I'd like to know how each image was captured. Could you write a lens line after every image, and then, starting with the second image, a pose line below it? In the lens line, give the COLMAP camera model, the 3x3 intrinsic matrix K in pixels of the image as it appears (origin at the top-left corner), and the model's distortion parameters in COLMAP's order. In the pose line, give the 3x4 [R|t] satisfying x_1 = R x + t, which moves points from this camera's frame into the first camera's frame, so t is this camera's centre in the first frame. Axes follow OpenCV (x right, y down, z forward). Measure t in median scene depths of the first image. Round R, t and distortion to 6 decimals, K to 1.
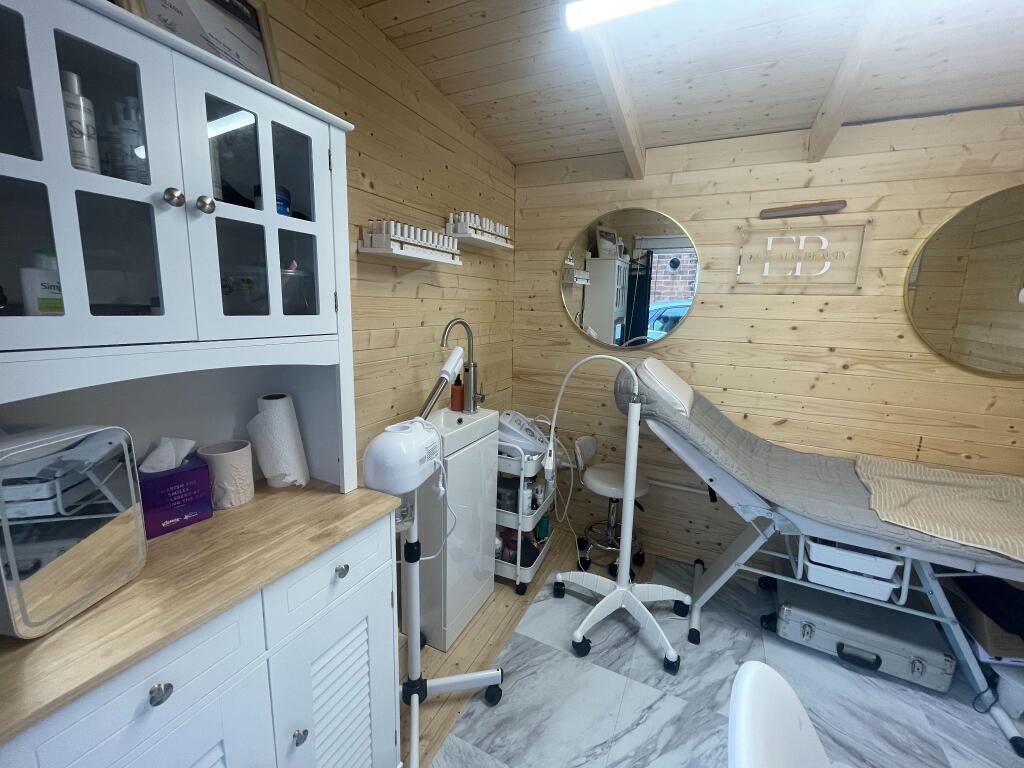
lens RADIAL K [[412.3, 0, 511.0], [0, 412.3, 373.3], [0, 0, 1]] dist [-0.003651, -0.000150]
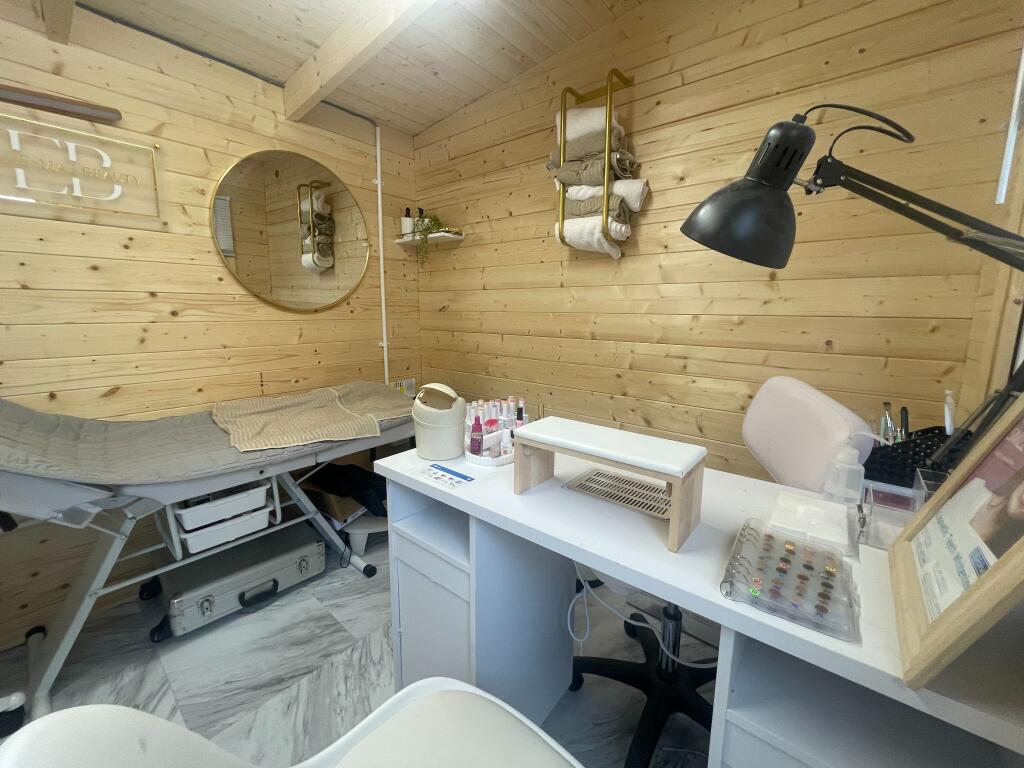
lens RADIAL K [[412.6, 0, 508.9], [0, 412.6, 373.6], [0, 0, 1]] dist [-0.000192, -0.000141]
pose [[0.243640, -0.179000, 0.953204, 0.112729], [0.149881, 0.977963, 0.145340, 0.095814], [-0.958215, 0.107457, 0.265099, 0.076414]]
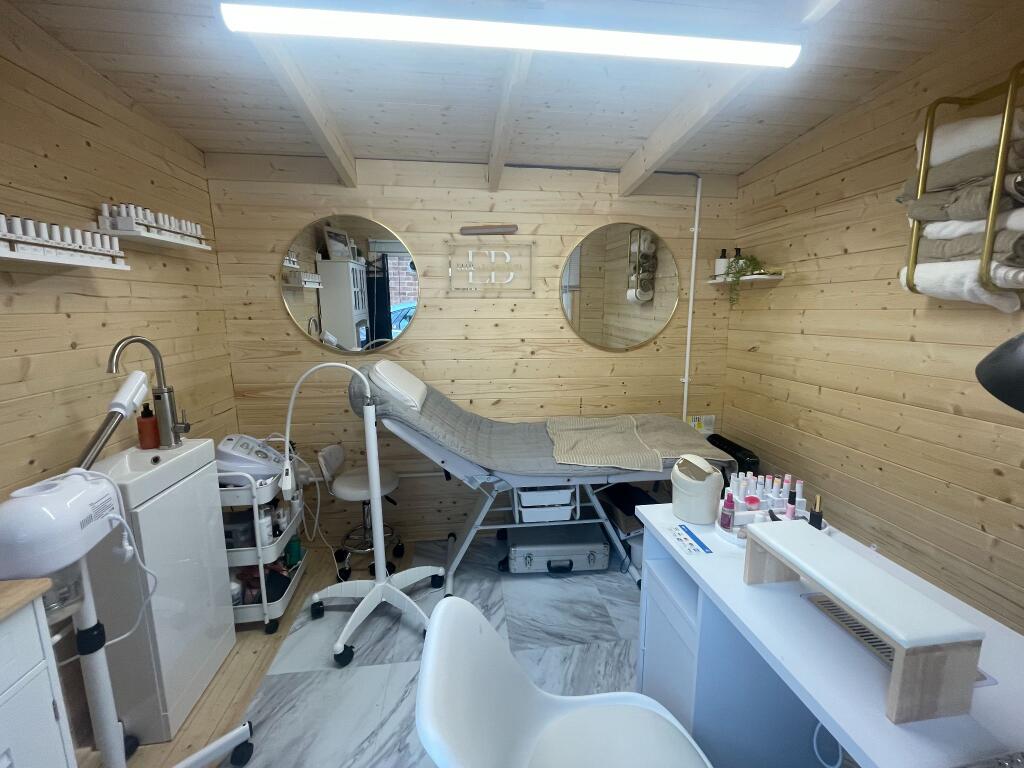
lens RADIAL K [[412.3, 0, 511.0], [0, 412.3, 373.3], [0, 0, 1]] dist [-0.003651, -0.000150]
pose [[0.840433, -0.113795, 0.529834, 0.057211], [0.112364, 0.993049, 0.035049, -0.005025], [-0.530139, 0.030078, 0.847377, -0.073607]]
